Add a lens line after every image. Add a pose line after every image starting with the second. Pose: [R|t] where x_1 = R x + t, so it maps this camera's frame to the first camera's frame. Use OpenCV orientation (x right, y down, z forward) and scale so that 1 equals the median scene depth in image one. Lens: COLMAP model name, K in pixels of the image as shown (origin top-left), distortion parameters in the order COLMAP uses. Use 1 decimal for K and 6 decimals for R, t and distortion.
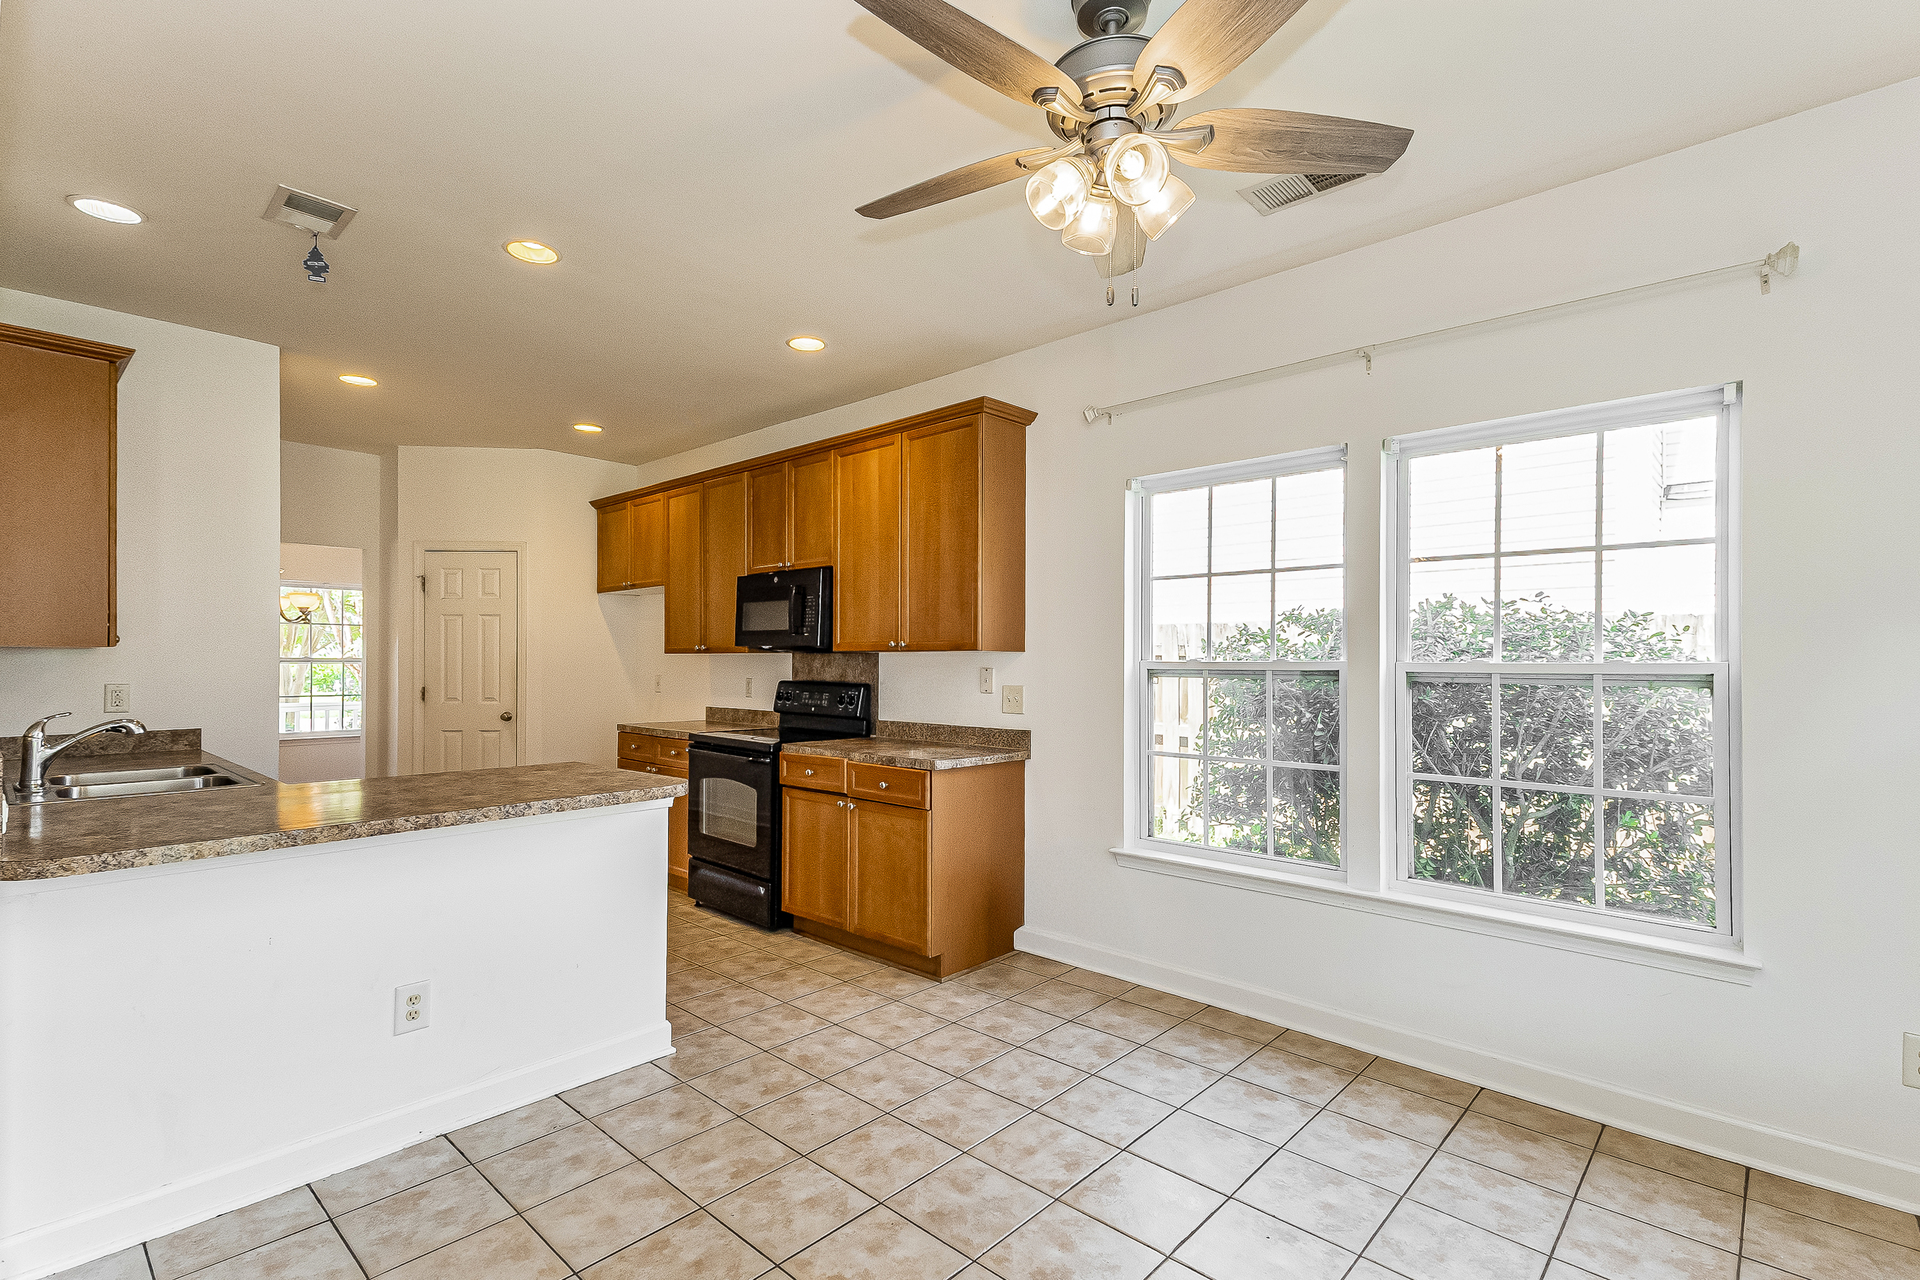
lens RADIAL K [[885.9, 0, 970.9], [0, 885.9, 648.9], [0, 0, 1]] dist [0.025312, 0.000056]
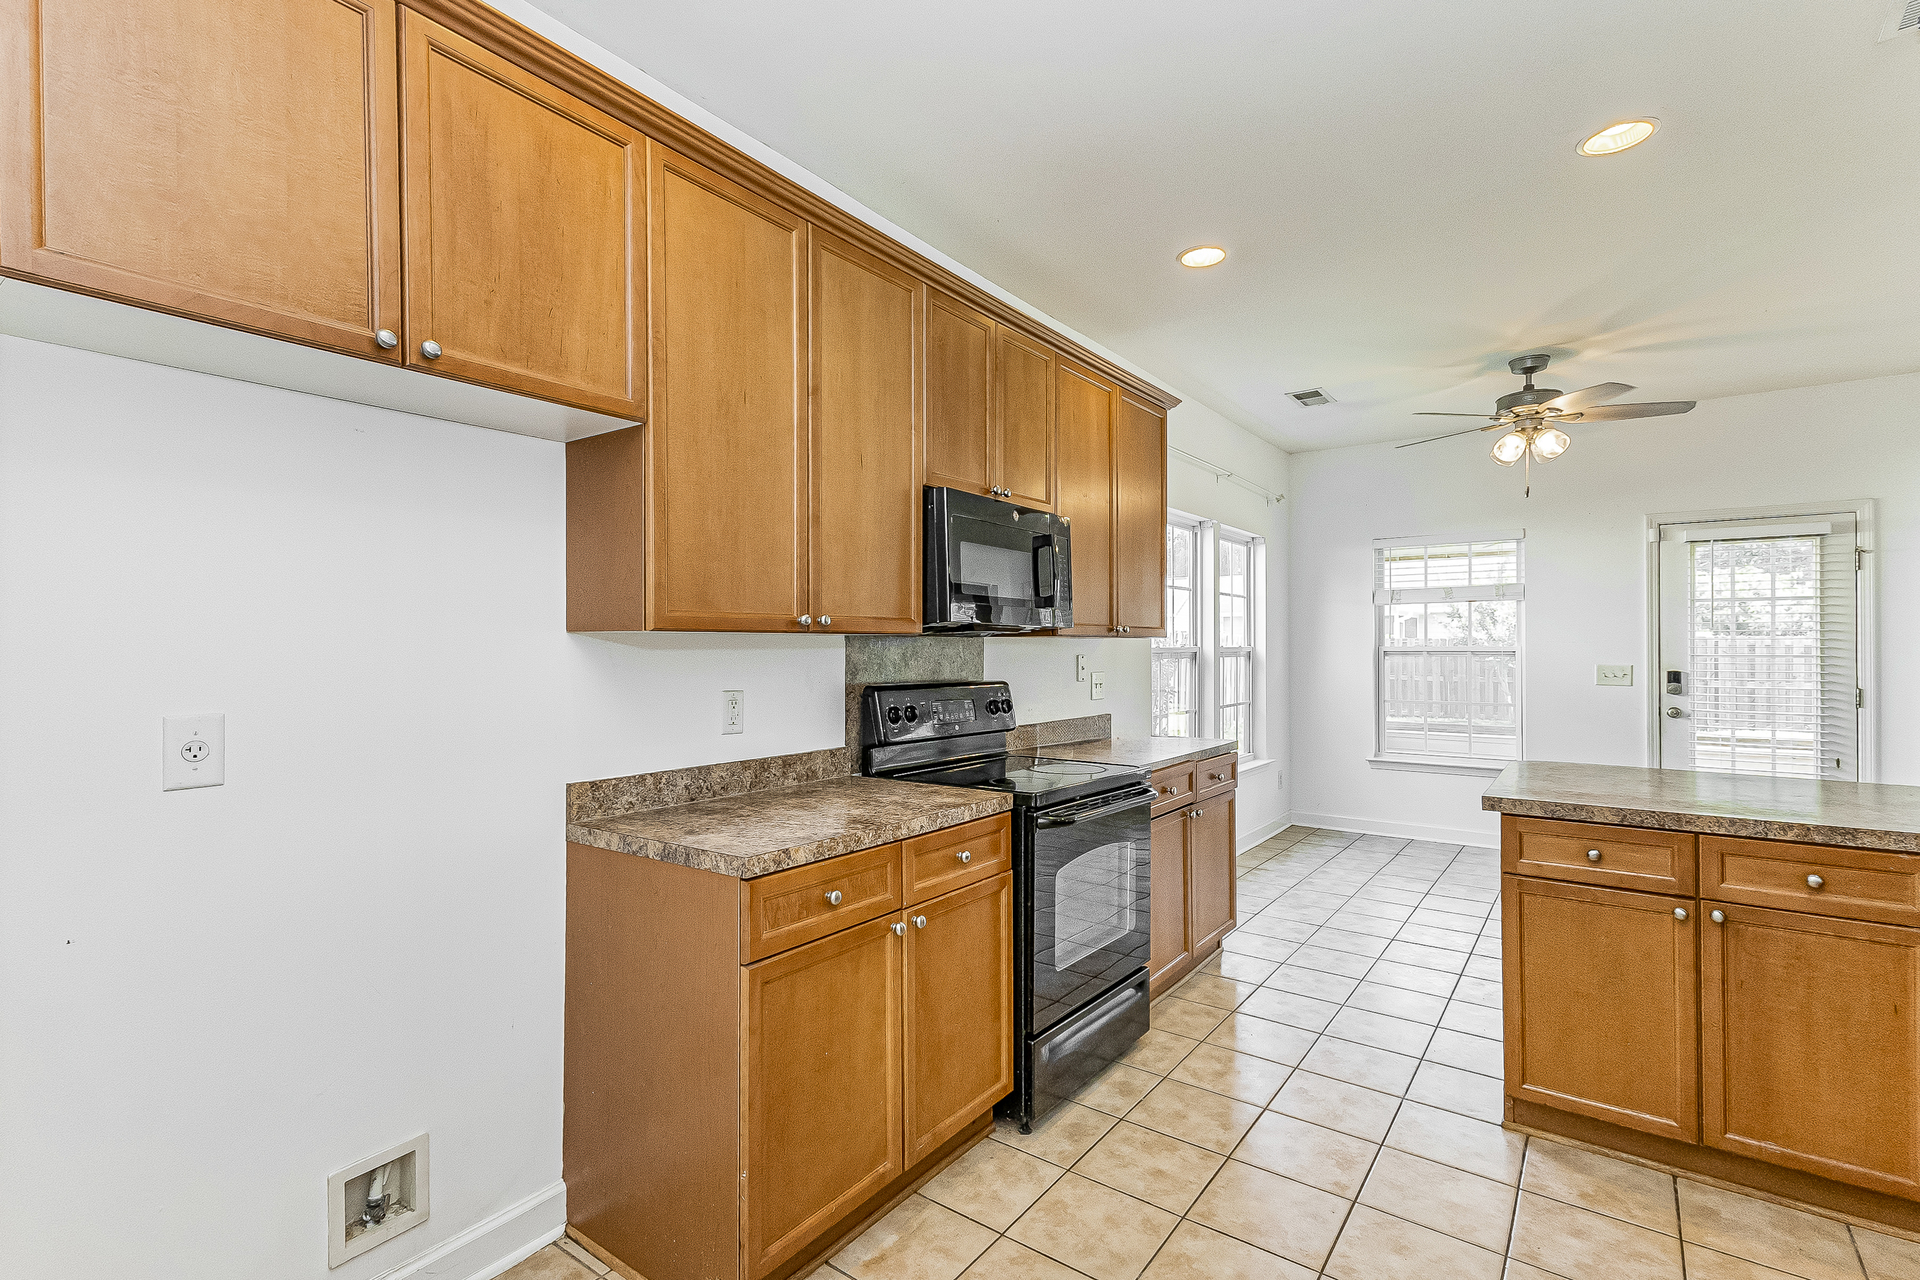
lens RADIAL K [[885.9, 0, 964.5], [0, 885.9, 645.6], [0, 0, 1]] dist [0.025312, 0.000056]
pose [[-0.106938, 0.002956, 0.994261, -0.829149], [-0.007128, 0.999968, -0.003740, 0.014430], [-0.994240, -0.007487, -0.106914, 1.117476]]
